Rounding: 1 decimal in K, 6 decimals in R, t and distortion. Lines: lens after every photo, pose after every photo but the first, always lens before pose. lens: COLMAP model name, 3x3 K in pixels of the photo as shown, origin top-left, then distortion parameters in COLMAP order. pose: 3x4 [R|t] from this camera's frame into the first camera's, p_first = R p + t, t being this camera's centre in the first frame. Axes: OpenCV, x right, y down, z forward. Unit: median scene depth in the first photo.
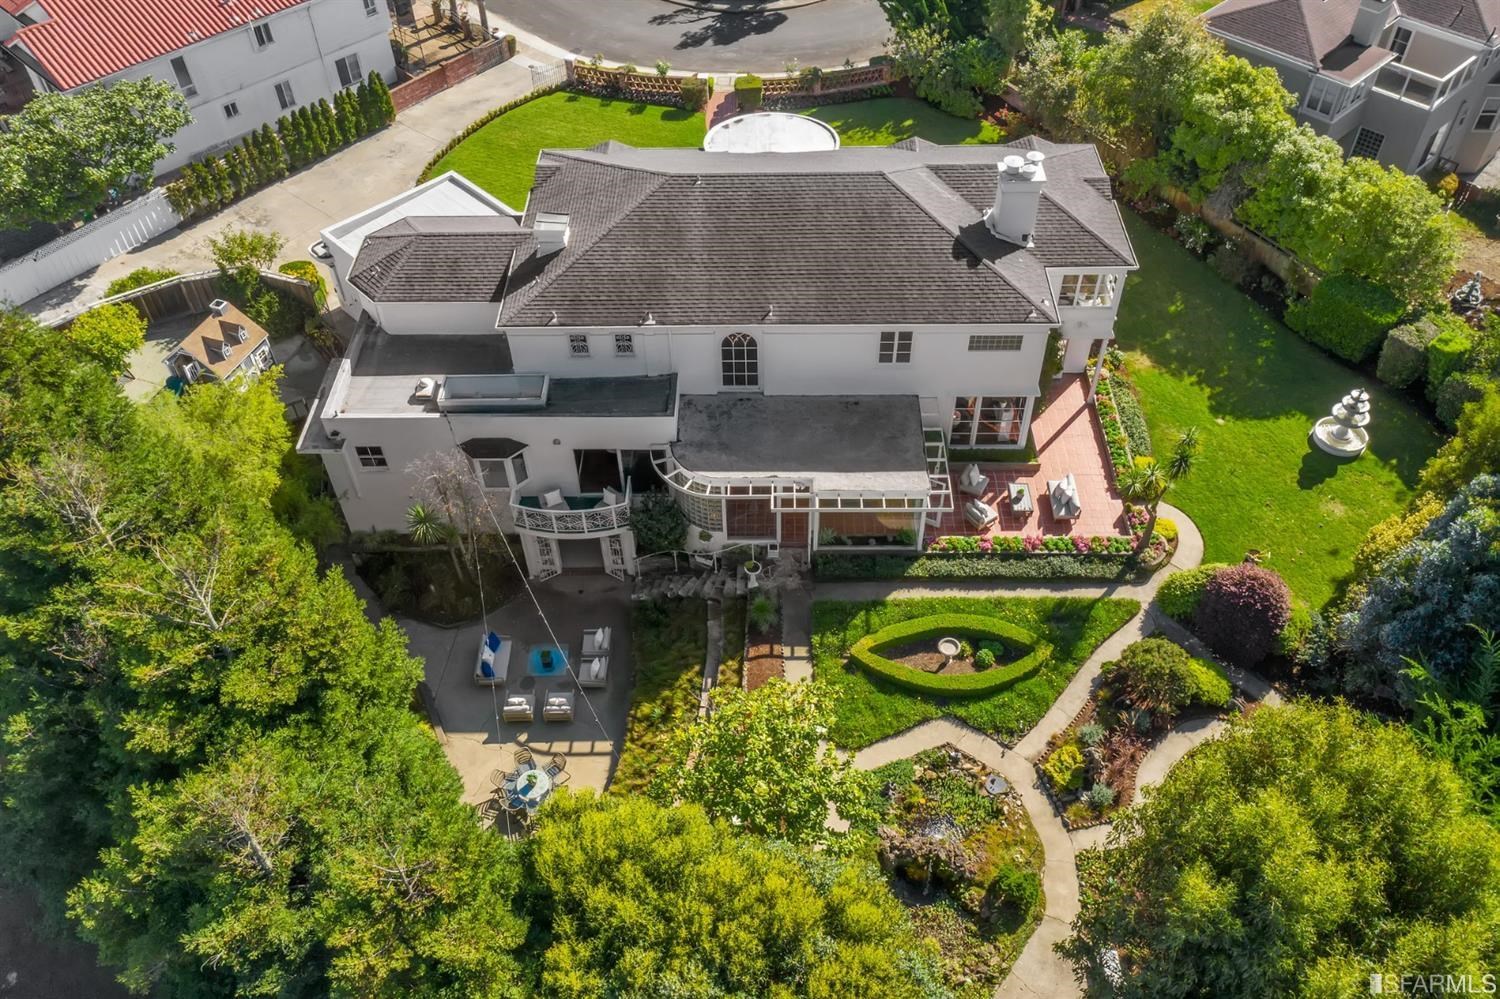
lens RADIAL K [[1187.3, 0, 752.2], [0, 1187.3, 497.1], [0, 0, 1]] dist [-0.001436, 0.001073]
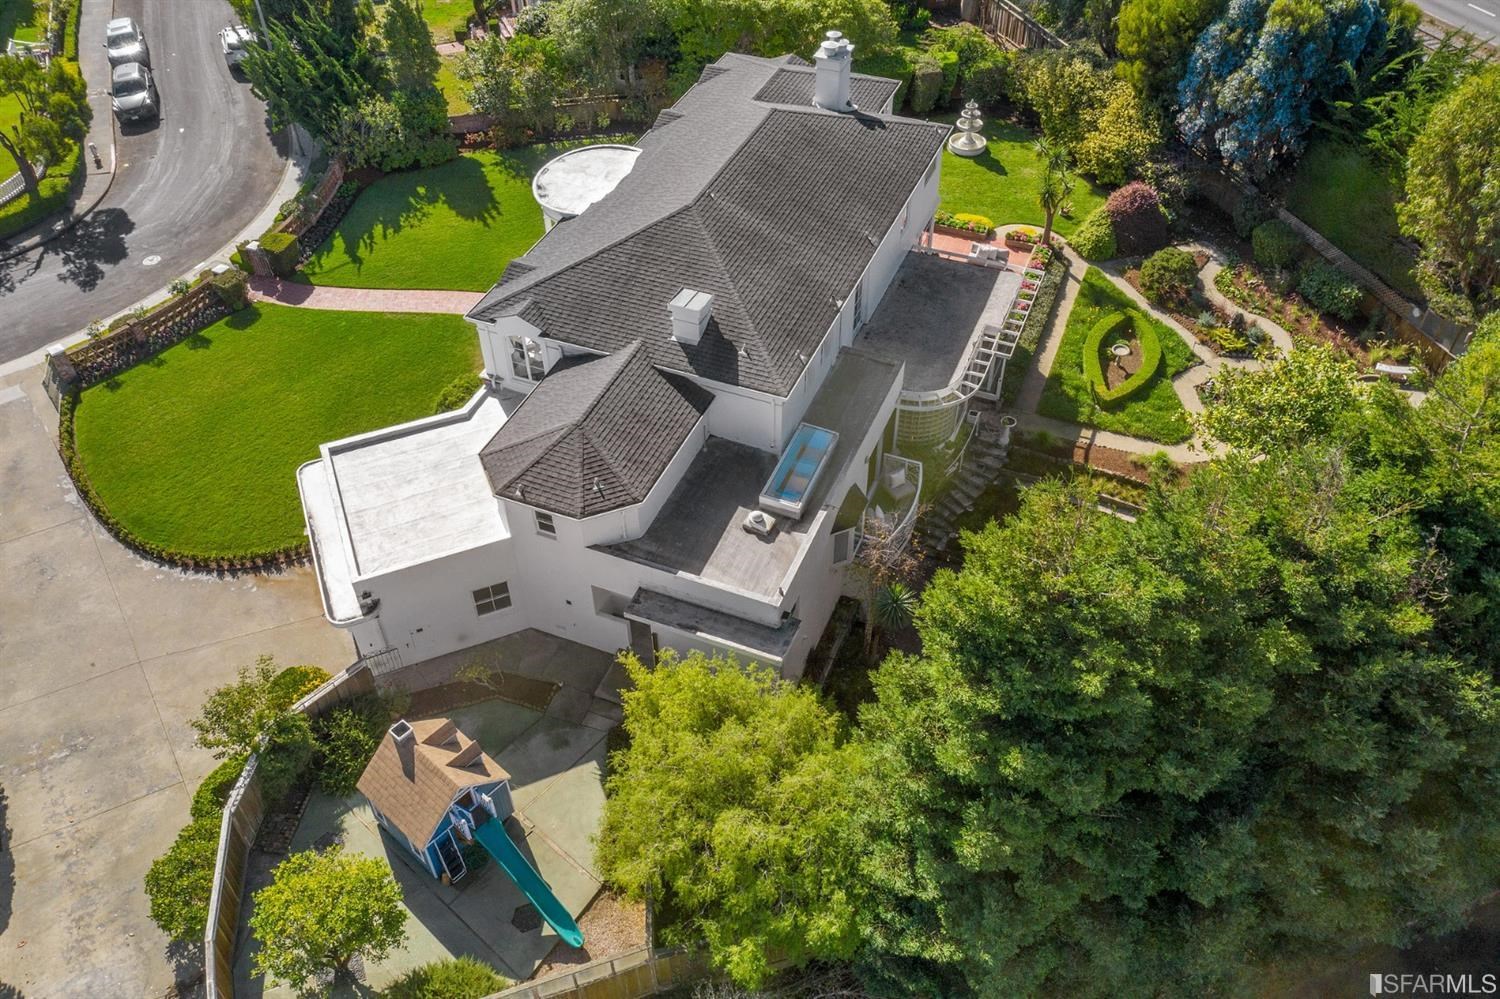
lens RADIAL K [[1187.3, 0, 753.9], [0, 1187.3, 501.2], [0, 0, 1]] dist [-0.001436, 0.001073]
pose [[0.365114, -0.634554, 0.681200, -0.865642], [0.675365, 0.684162, 0.275326, -0.345739], [-0.640760, 0.359534, 0.678352, 0.425832]]
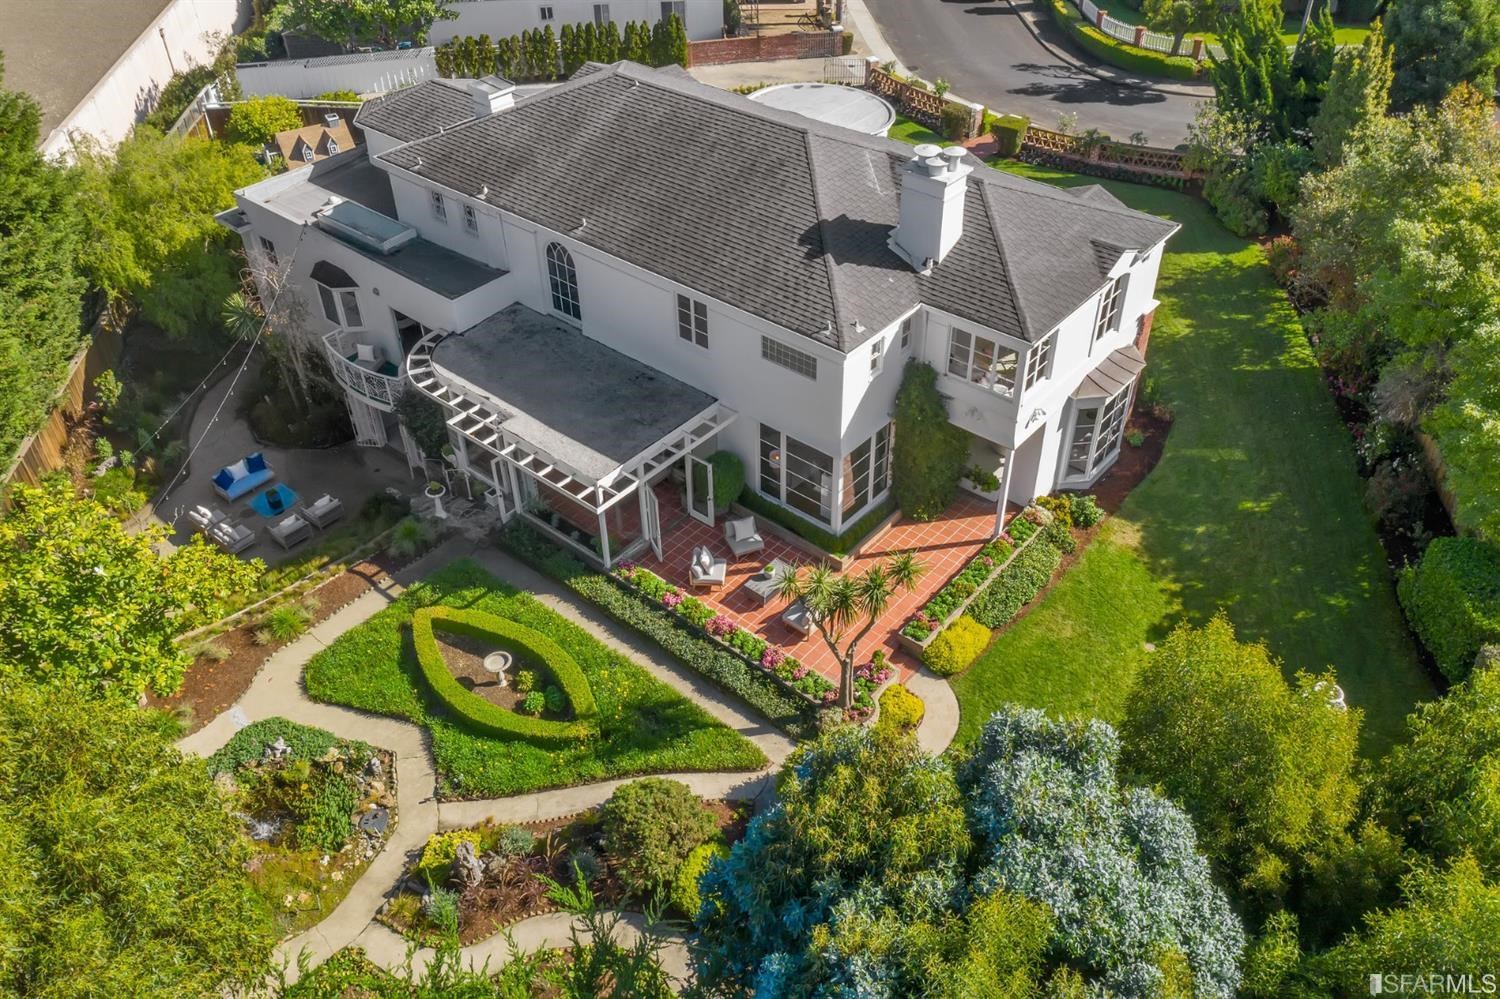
lens RADIAL K [[1187.3, 0, 749.2], [0, 1187.3, 497.0], [0, 0, 1]] dist [-0.001436, 0.001073]
pose [[0.768223, 0.404957, -0.495826, 0.586624], [-0.462275, 0.886701, 0.007959, -0.046418], [0.442872, 0.223094, 0.868385, 0.358219]]
